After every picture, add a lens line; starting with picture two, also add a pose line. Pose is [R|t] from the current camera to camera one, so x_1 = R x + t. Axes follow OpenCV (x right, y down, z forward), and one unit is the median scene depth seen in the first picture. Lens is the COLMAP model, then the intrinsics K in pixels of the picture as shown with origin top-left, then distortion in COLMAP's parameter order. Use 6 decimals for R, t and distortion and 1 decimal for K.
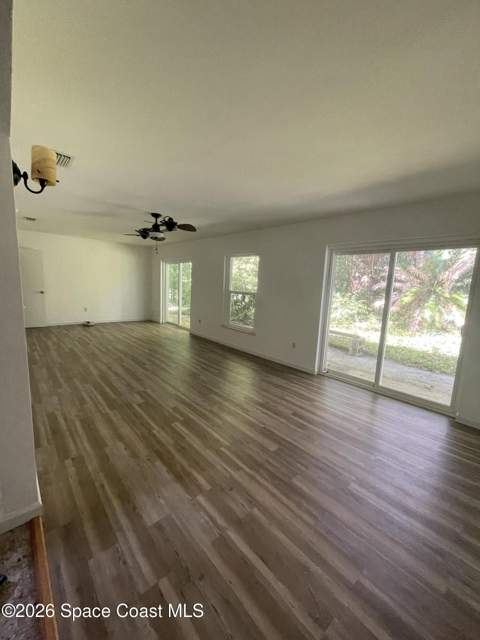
lens RADIAL K [[257.7, 0, 240.0], [0, 257.7, 320.0], [0, 0, 1]] dist [-0.003789, 0.000056]
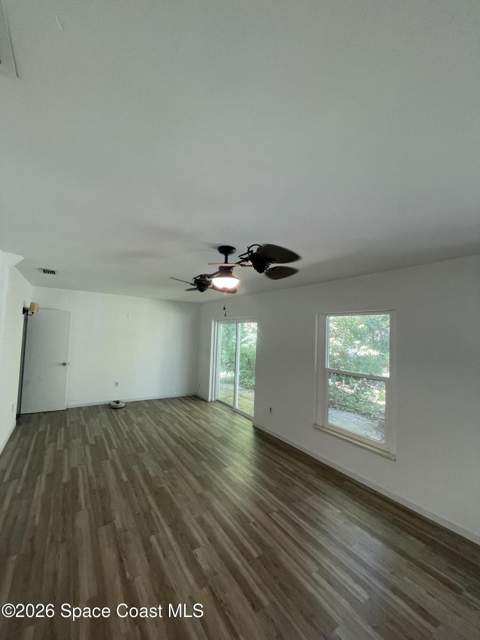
lens RADIAL K [[253.2, 0, 240.0], [0, 253.2, 320.0], [0, 0, 1]] dist [0.001352, 0.000061]
pose [[0.990168, -0.019117, -0.138574, -0.137572], [-0.008967, 0.979906, -0.199258, -0.090723], [0.139598, 0.198542, 0.970100, 0.307529]]
